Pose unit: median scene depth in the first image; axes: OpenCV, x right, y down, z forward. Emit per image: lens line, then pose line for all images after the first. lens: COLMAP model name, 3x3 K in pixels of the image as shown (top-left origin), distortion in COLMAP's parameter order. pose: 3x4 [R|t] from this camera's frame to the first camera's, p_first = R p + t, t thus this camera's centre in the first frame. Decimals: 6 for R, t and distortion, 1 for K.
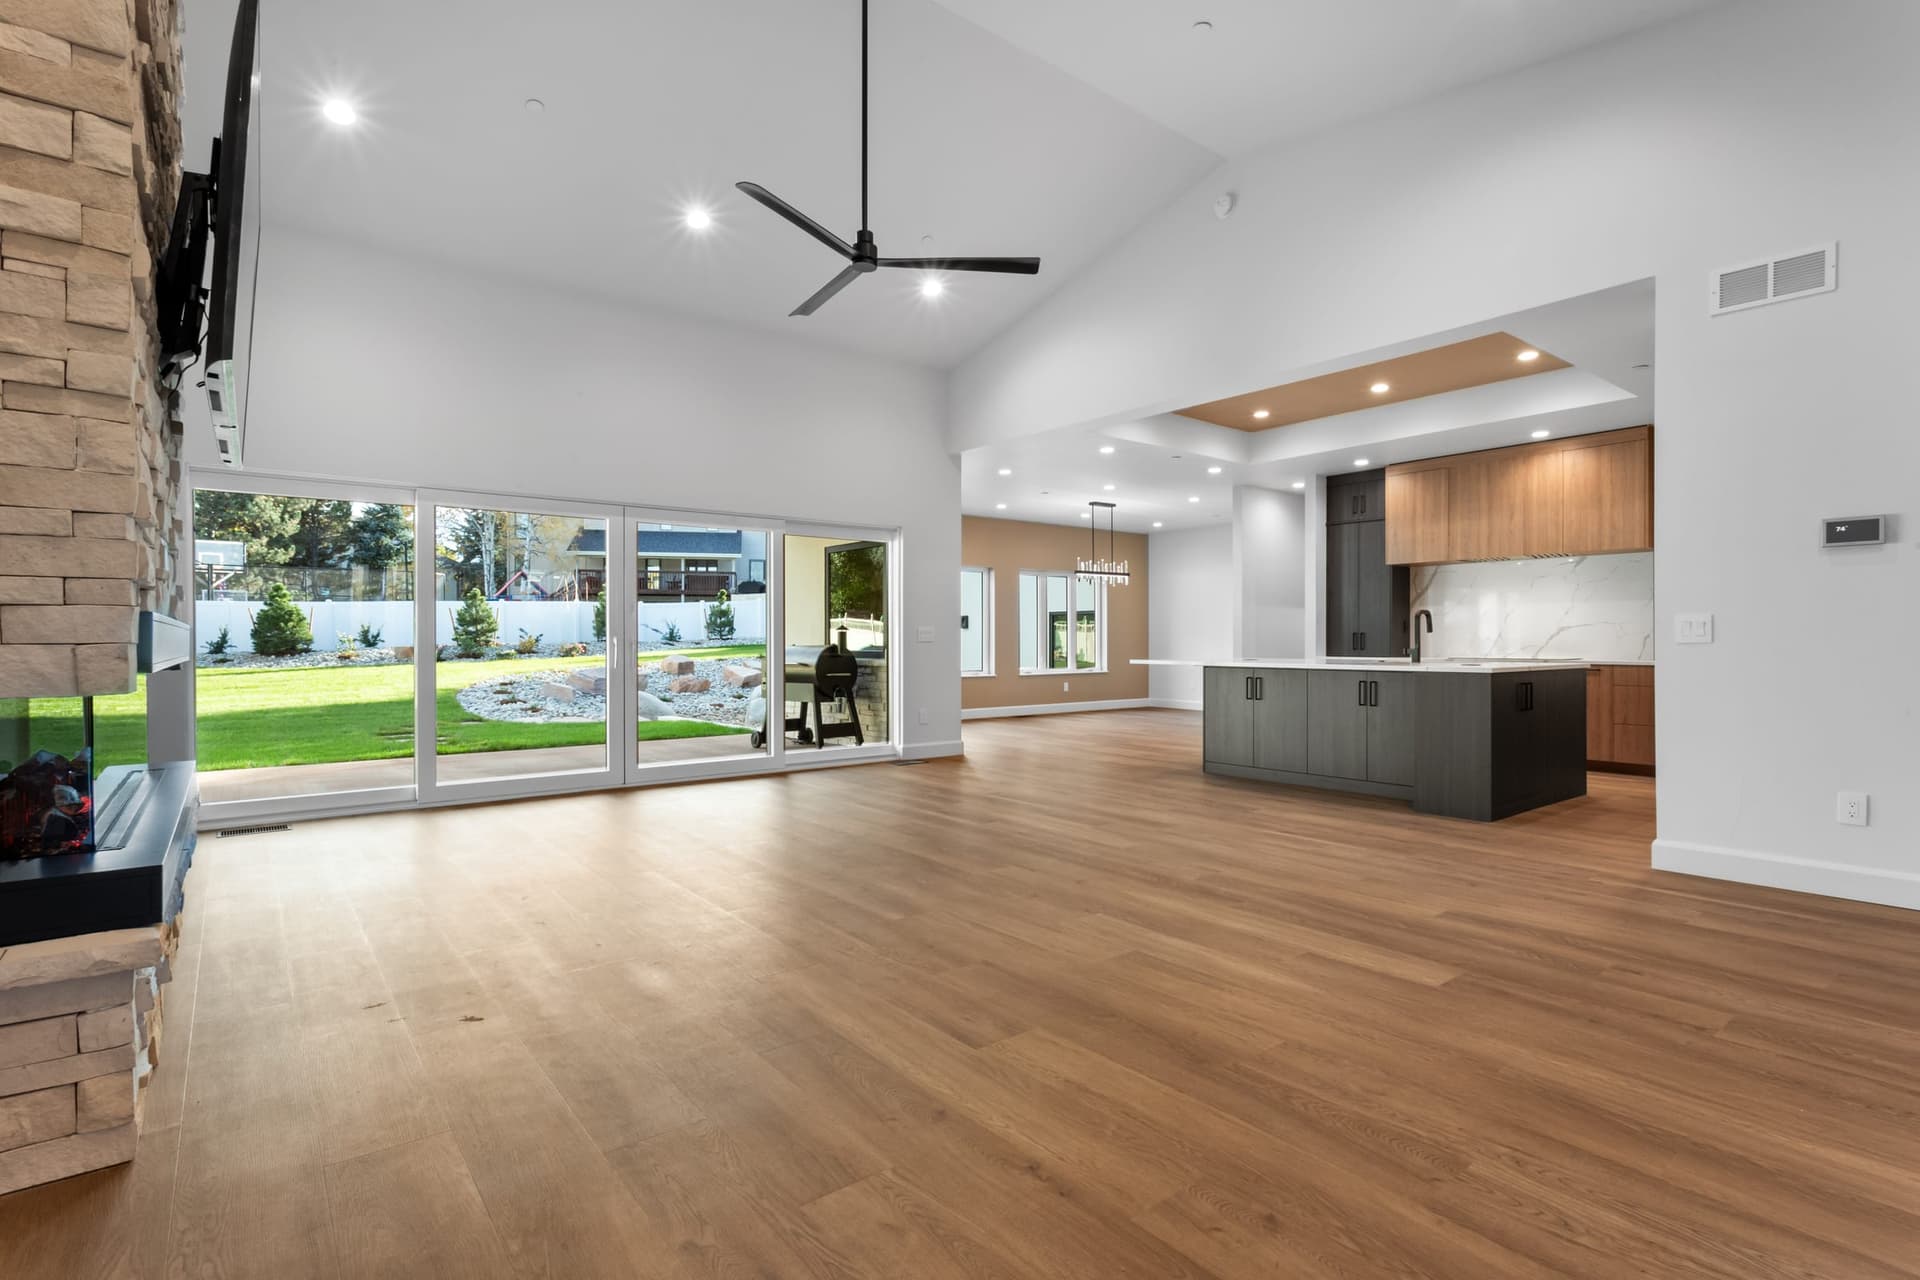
lens RADIAL K [[914.9, 0, 954.9], [0, 914.9, 643.0], [0, 0, 1]] dist [0.002118, 0.000280]
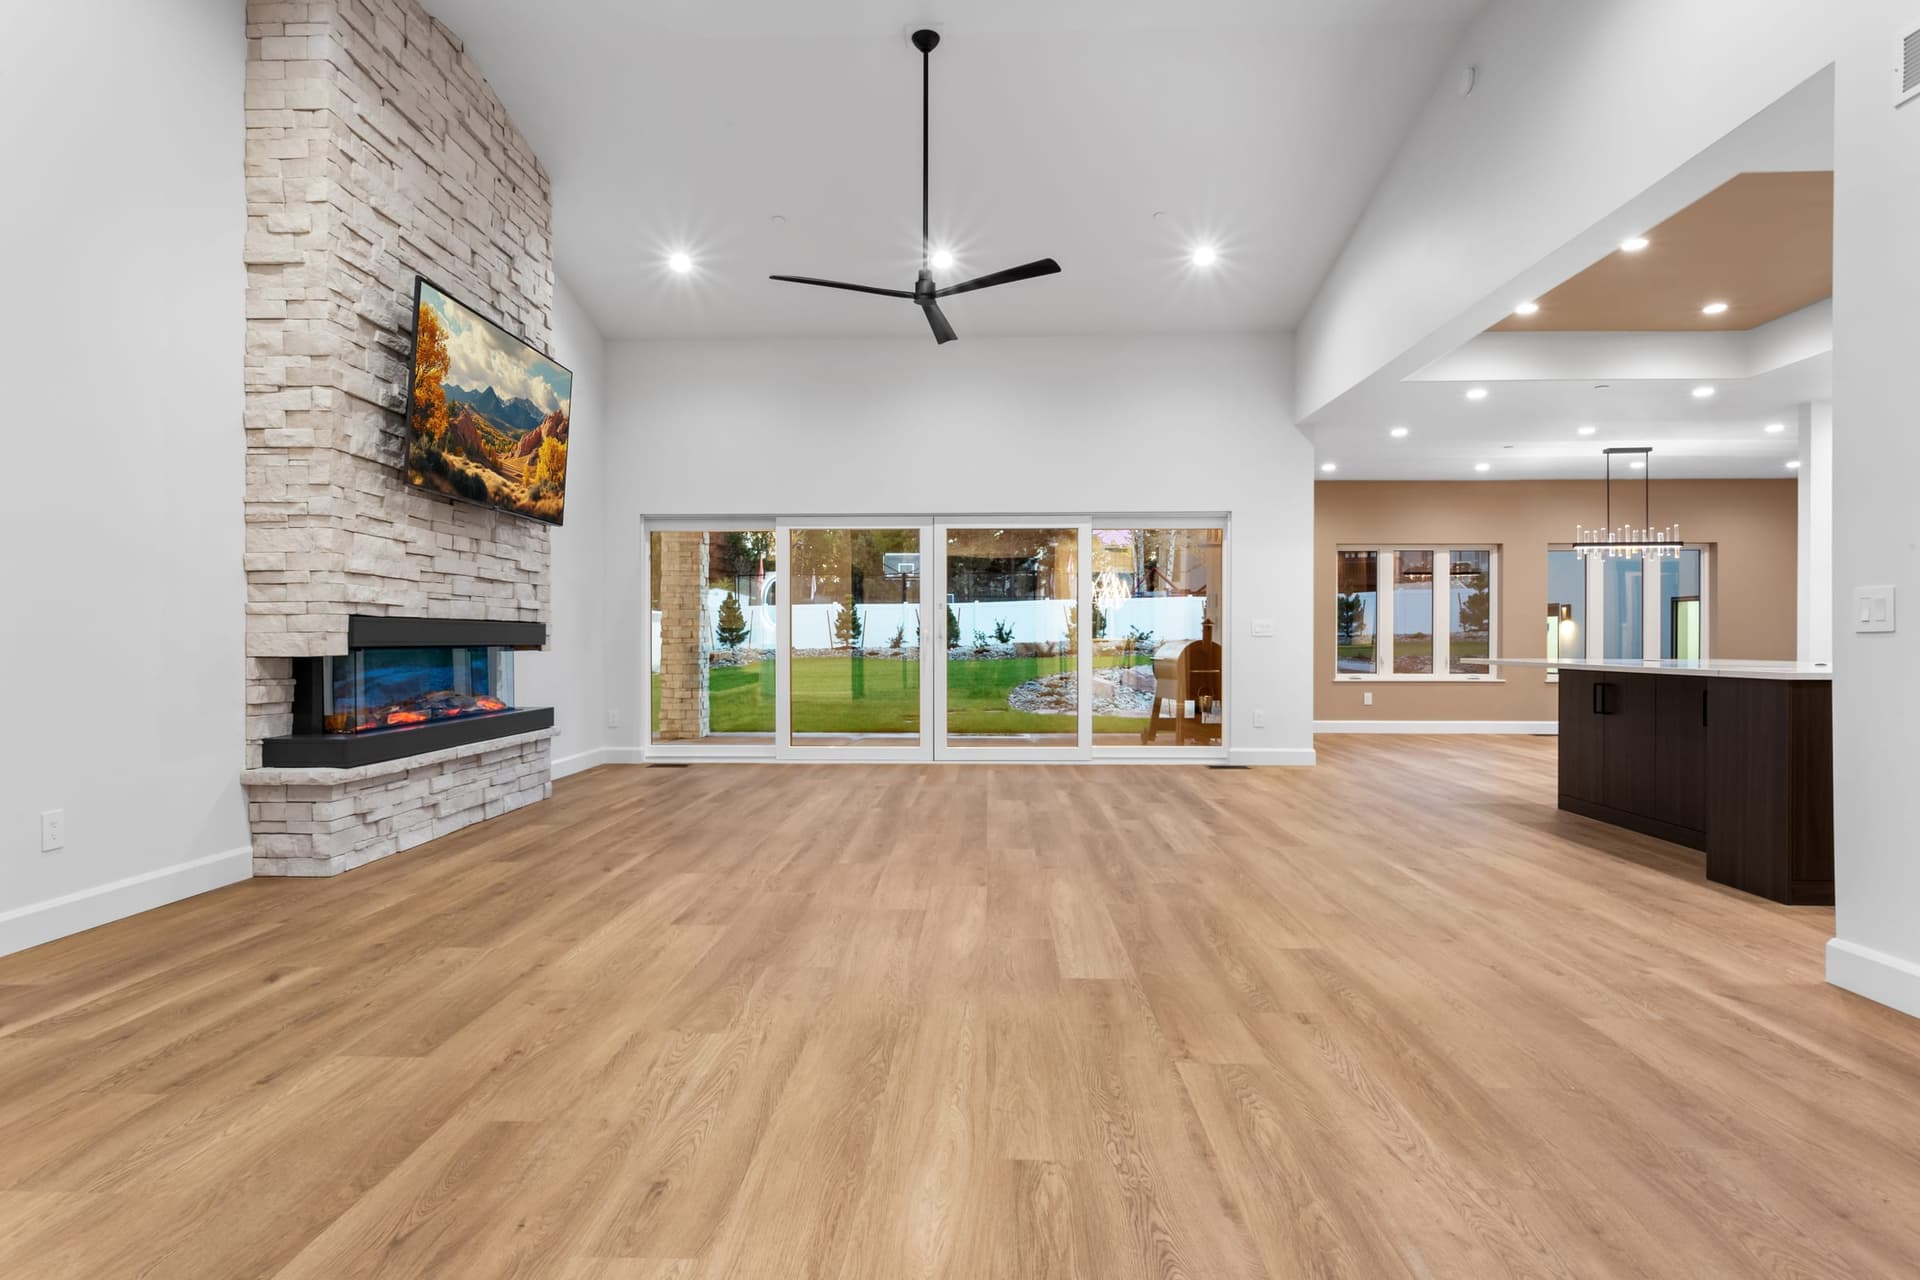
lens RADIAL K [[1040.5, 0, 954.2], [0, 1040.5, 642.6], [0, 0, 1]] dist [-0.003736, 0.003391]
pose [[0.764711, 0.003953, -0.644361, 0.885038], [-0.002914, 0.999992, 0.002677, 0.007417], [0.644366, -0.000169, 0.764717, 0.048165]]
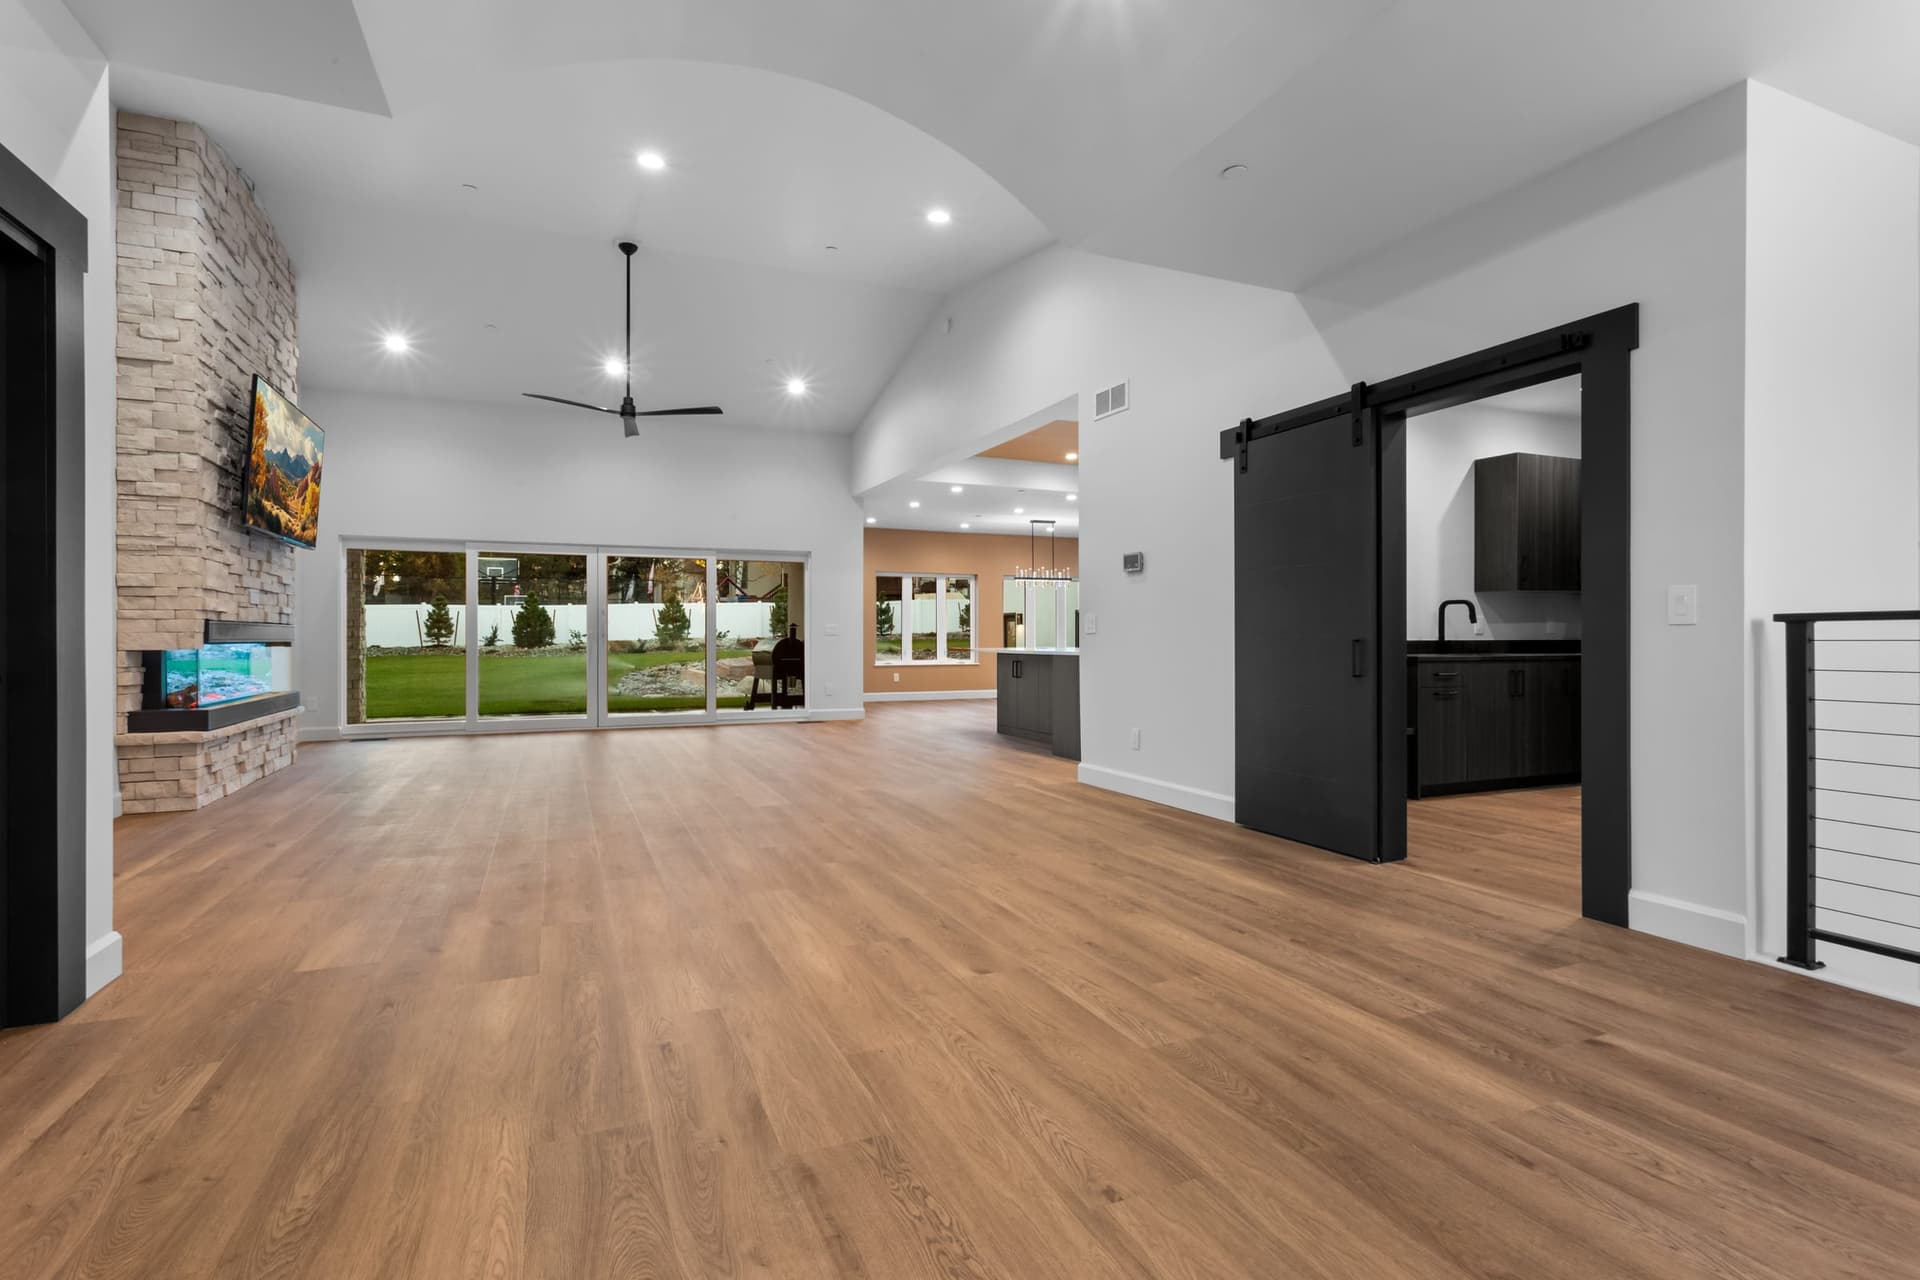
lens RADIAL K [[914.9, 0, 955.6], [0, 914.9, 635.3], [0, 0, 1]] dist [0.002118, 0.000280]
pose [[0.967450, -0.000390, -0.253062, 1.102285], [-0.000556, 0.999993, -0.003669, 0.010447], [0.253062, 0.003691, 0.967443, -0.611985]]
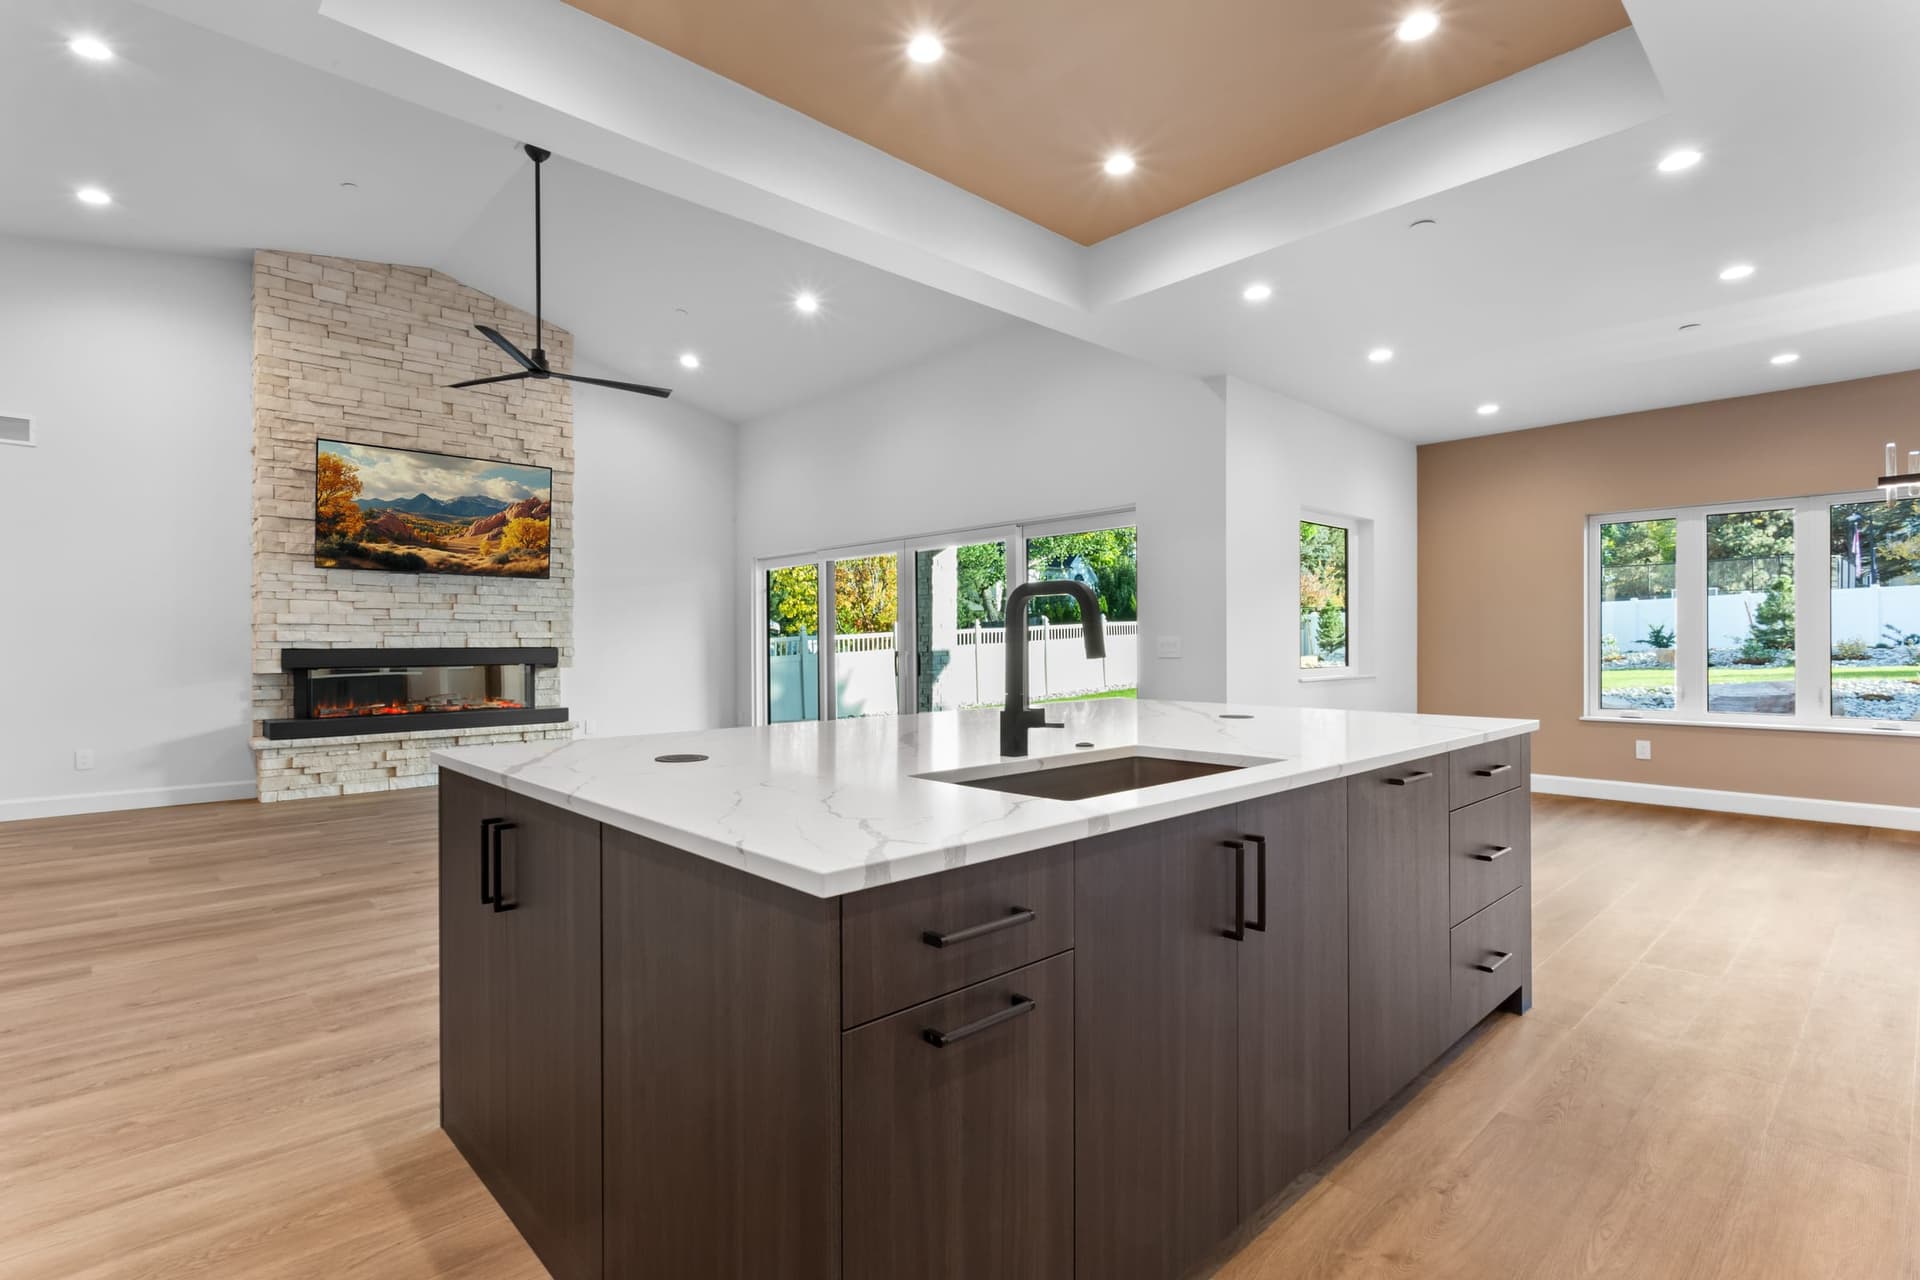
lens RADIAL K [[914.9, 0, 954.7], [0, 914.9, 645.4], [0, 0, 1]] dist [0.002118, 0.000280]
pose [[0.079763, 0.003320, -0.996808, 1.474472], [0.002224, 0.999991, 0.003509, -0.030295], [0.996811, -0.002497, 0.079755, 1.740571]]
